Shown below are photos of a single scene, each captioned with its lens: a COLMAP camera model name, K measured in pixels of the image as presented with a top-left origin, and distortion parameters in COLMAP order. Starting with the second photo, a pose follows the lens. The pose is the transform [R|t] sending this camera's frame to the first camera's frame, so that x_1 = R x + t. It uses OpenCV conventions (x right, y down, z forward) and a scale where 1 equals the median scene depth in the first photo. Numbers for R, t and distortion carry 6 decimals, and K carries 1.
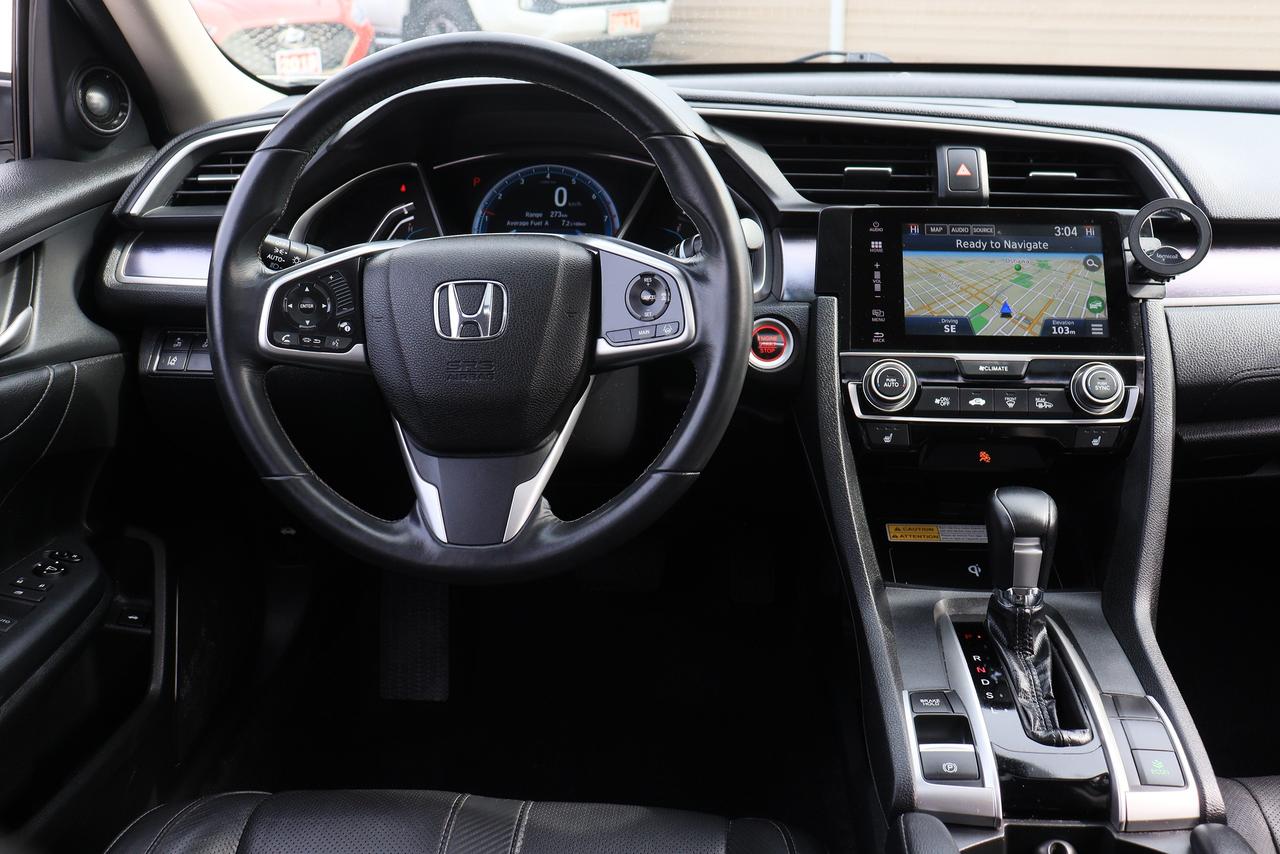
lens RADIAL K [[1435.5, 0, 640.7], [0, 1435.5, 426.0], [0, 0, 1]] dist [-0.006508, 0.000000]
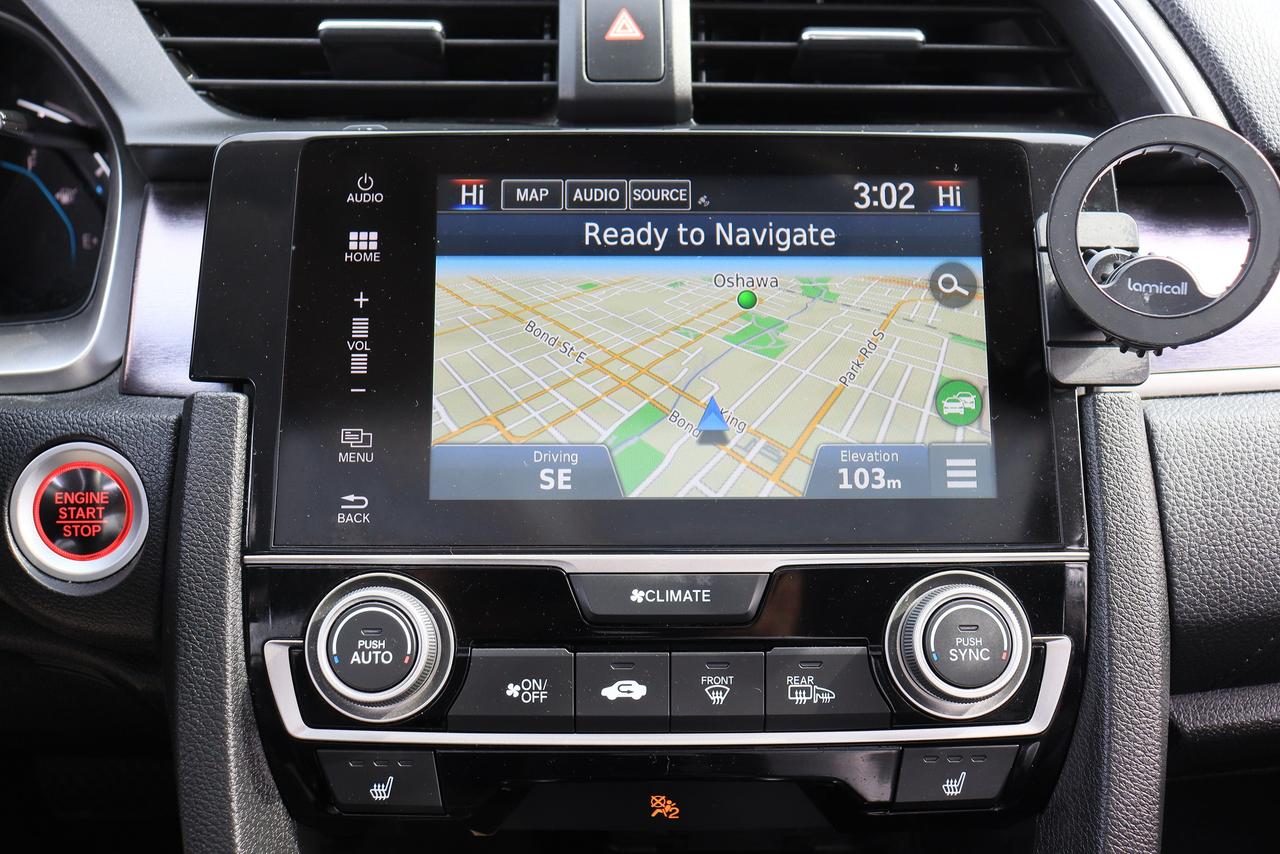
lens RADIAL K [[1515.3, 0, 638.8], [0, 1515.3, 427.6], [0, 0, 1]] dist [-0.013220, 0.000000]
pose [[0.999148, -0.017757, 0.037244, 0.221760], [0.014028, 0.995077, 0.098110, -0.117407], [-0.038803, -0.097504, 0.994478, 0.620468]]
